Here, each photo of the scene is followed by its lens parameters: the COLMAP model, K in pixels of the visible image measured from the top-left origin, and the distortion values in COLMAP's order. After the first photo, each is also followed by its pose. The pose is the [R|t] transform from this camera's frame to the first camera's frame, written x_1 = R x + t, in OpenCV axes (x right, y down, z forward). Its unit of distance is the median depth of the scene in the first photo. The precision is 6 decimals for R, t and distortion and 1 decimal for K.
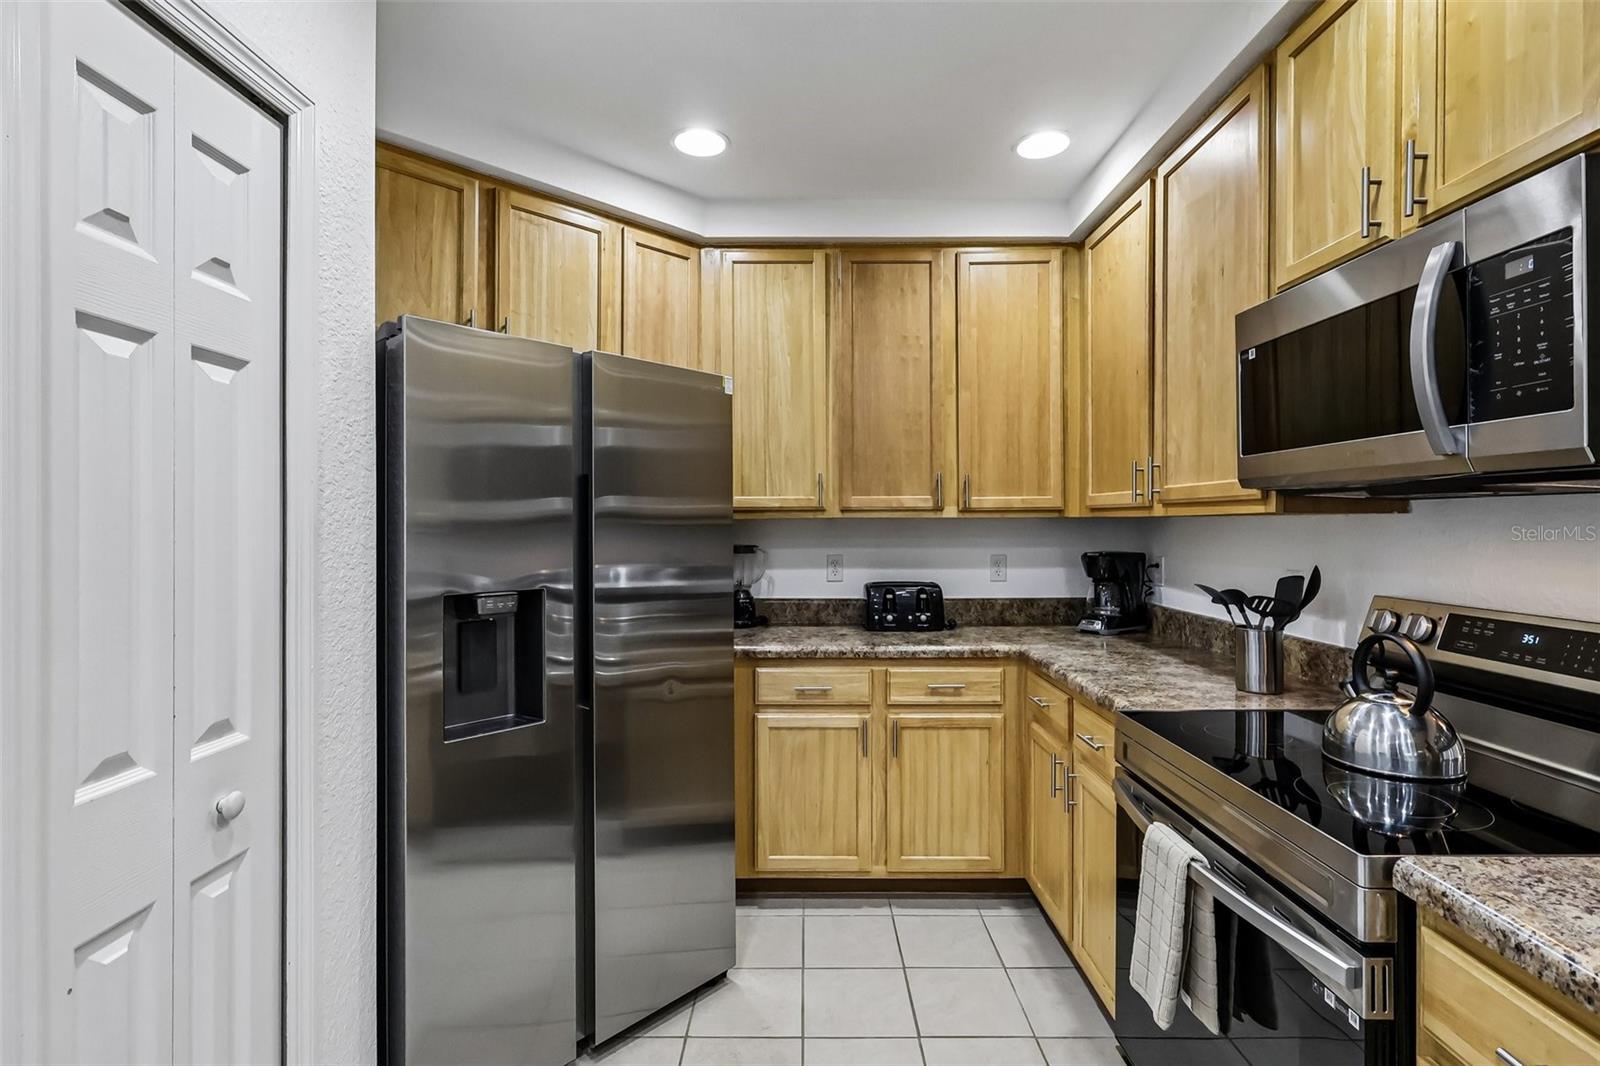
lens RADIAL K [[750.2, 0, 800.0], [0, 750.2, 523.6], [0, 0, 1]] dist [-0.004515, 0.000399]
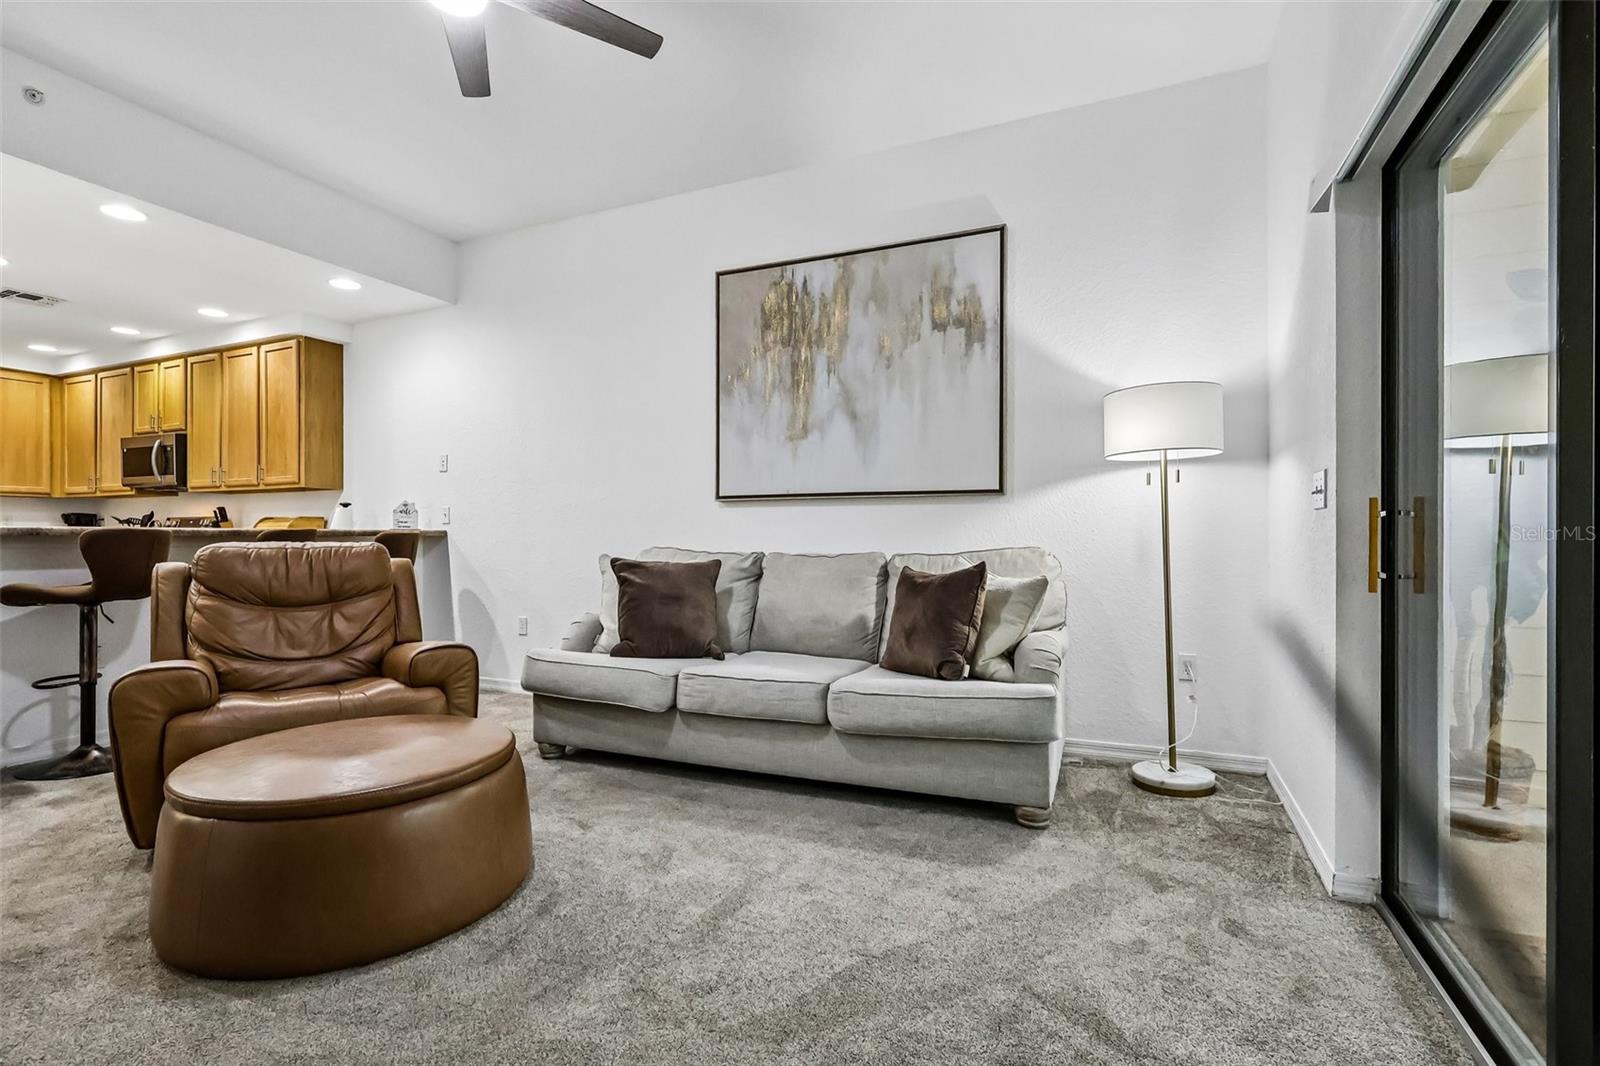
lens RADIAL K [[747.8, 0, 800.0], [0, 747.8, 533.0], [0, 0, 1]] dist [-0.003225, 0.000163]
pose [[0.402402, -0.001470, 0.915462, -0.892829], [0.003691, 0.999993, -0.000016, 0.121114], [-0.915456, 0.003385, 0.402405, -2.206845]]
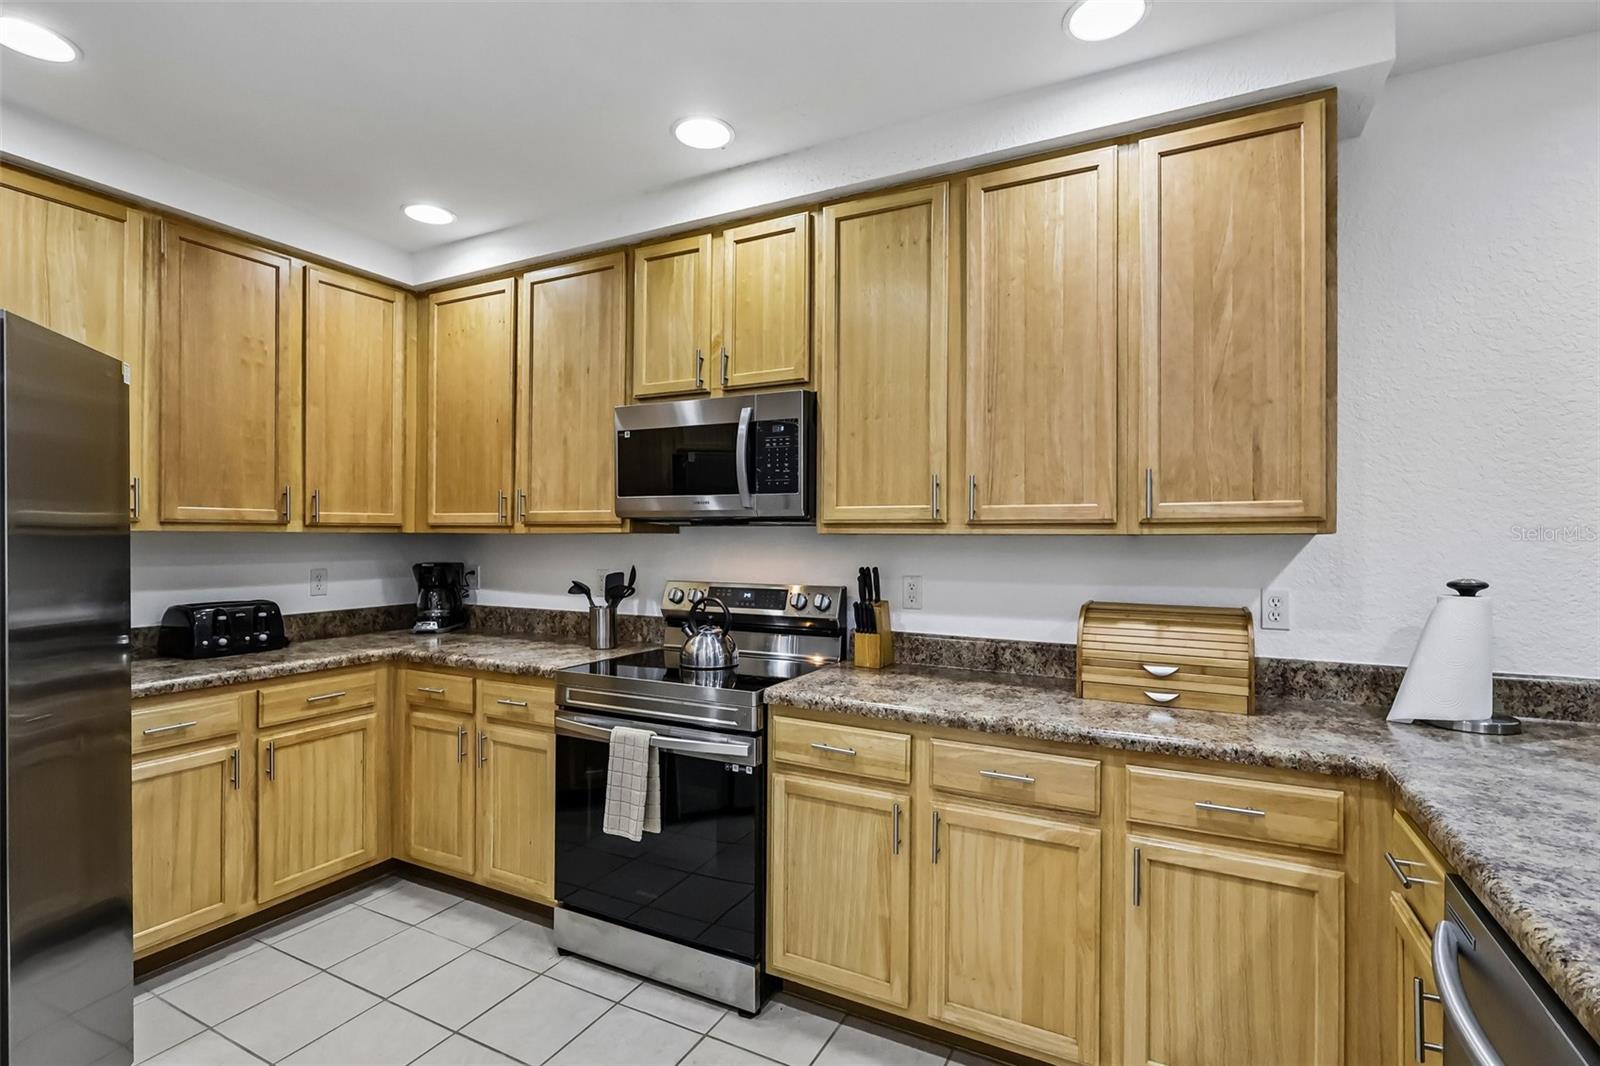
lens RADIAL K [[747.8, 0, 800.0], [0, 747.8, 533.0], [0, 0, 1]] dist [-0.003225, 0.000163]
pose [[0.453351, 0.007769, 0.891298, -0.418600], [-0.003632, 0.999970, -0.006869, -0.002604], [-0.891325, -0.000123, 0.453366, -0.040719]]
